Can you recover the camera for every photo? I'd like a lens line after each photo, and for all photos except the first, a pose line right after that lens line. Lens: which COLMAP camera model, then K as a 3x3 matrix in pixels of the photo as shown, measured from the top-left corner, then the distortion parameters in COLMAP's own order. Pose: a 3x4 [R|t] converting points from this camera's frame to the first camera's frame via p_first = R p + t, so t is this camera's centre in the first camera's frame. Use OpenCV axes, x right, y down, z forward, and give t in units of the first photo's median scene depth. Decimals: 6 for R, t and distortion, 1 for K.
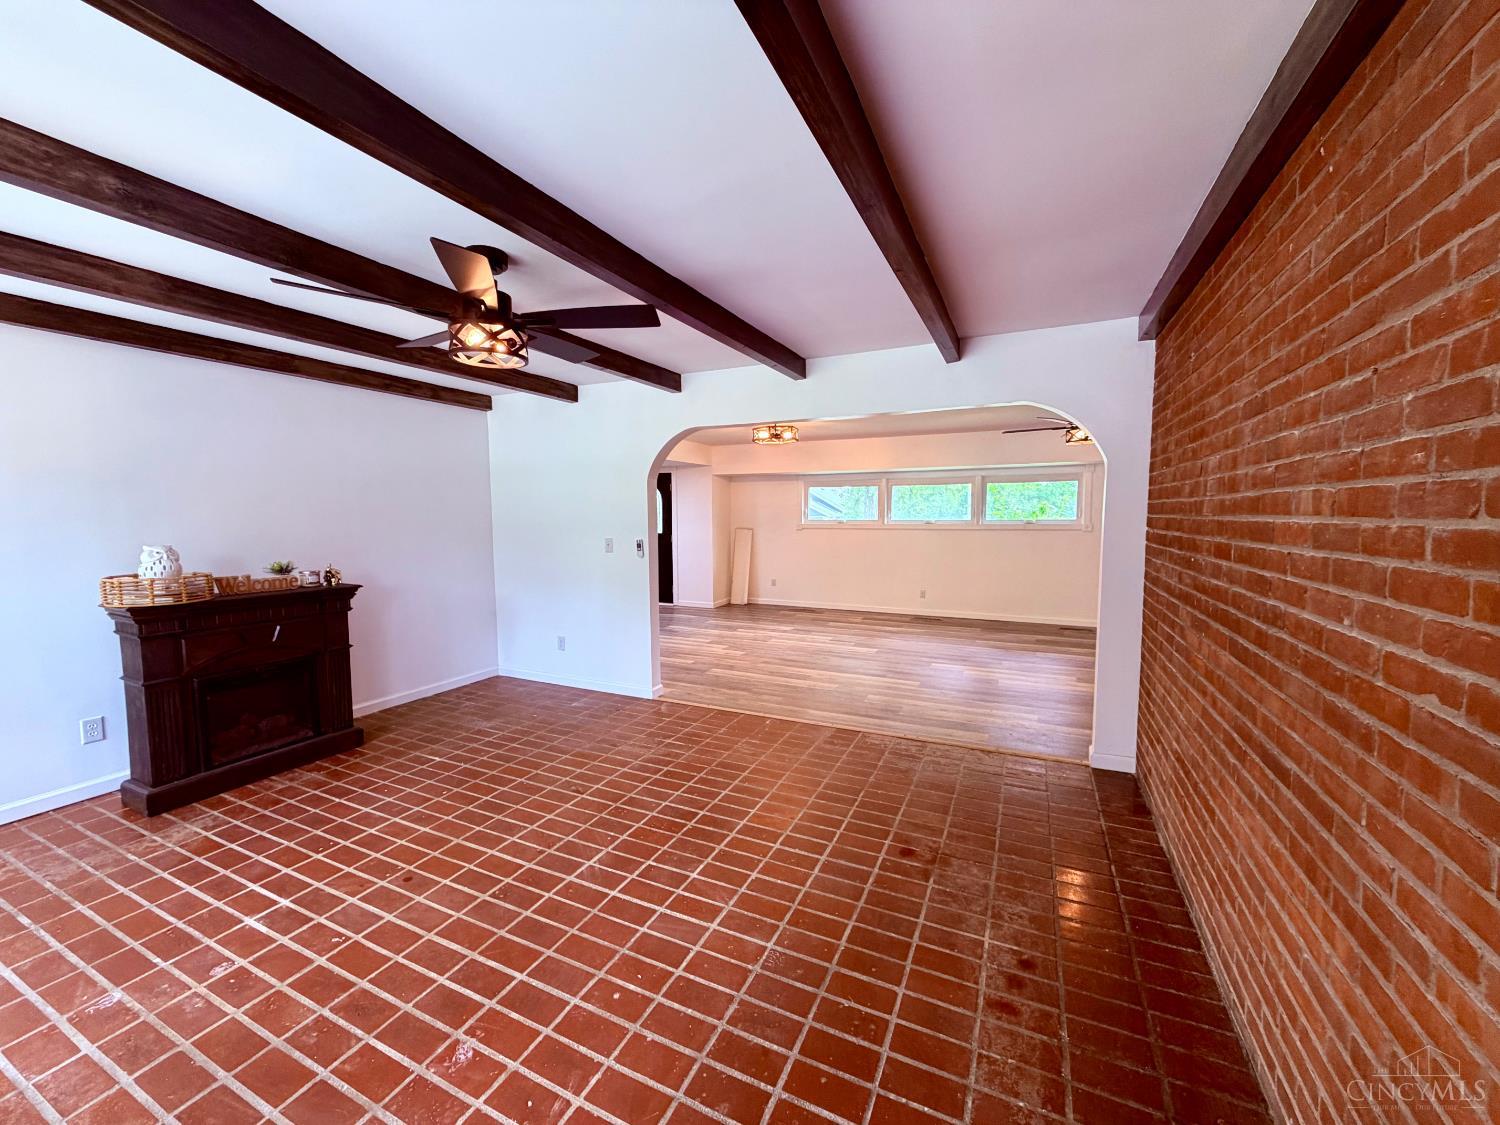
lens RADIAL K [[604.8, 0, 750.0], [0, 604.8, 562.5], [0, 0, 1]] dist [-0.064432, -0.000115]
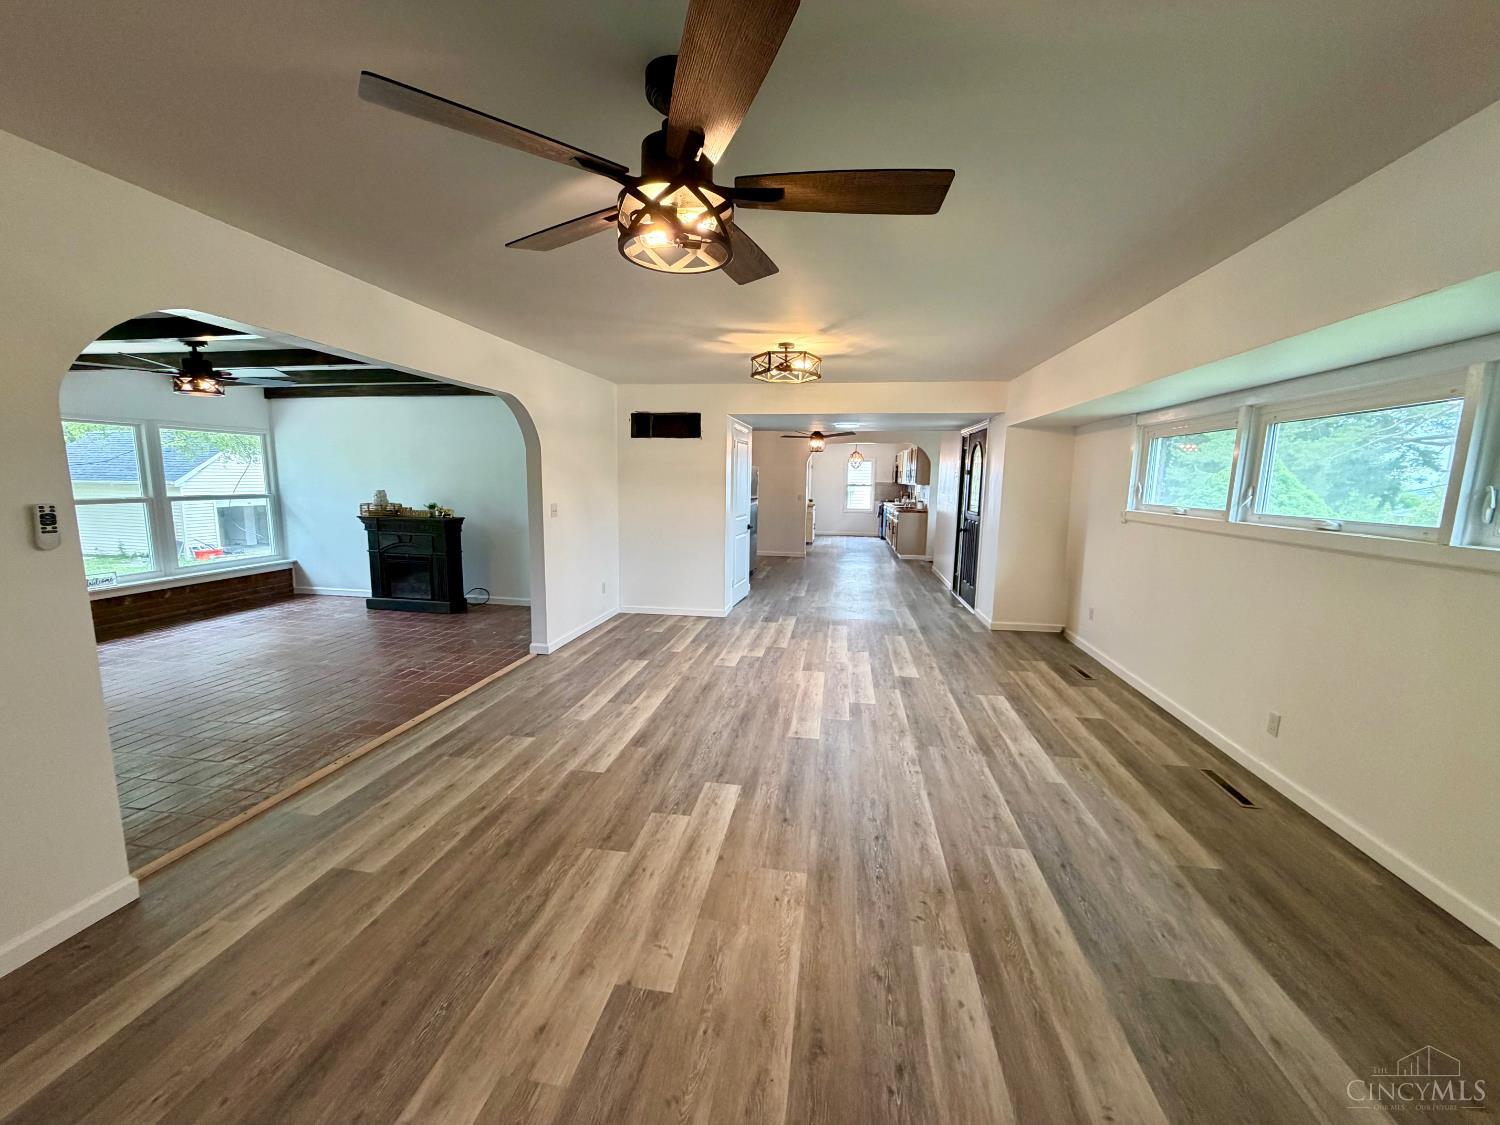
lens RADIAL K [[604.8, 0, 750.0], [0, 604.8, 562.5], [0, 0, 1]] dist [-0.064432, -0.000115]
pose [[0.289877, 0.136515, -0.947278, 0.987426], [-0.103746, 0.988424, 0.110698, -0.089018], [0.951424, 0.066187, 0.300684, 1.131569]]
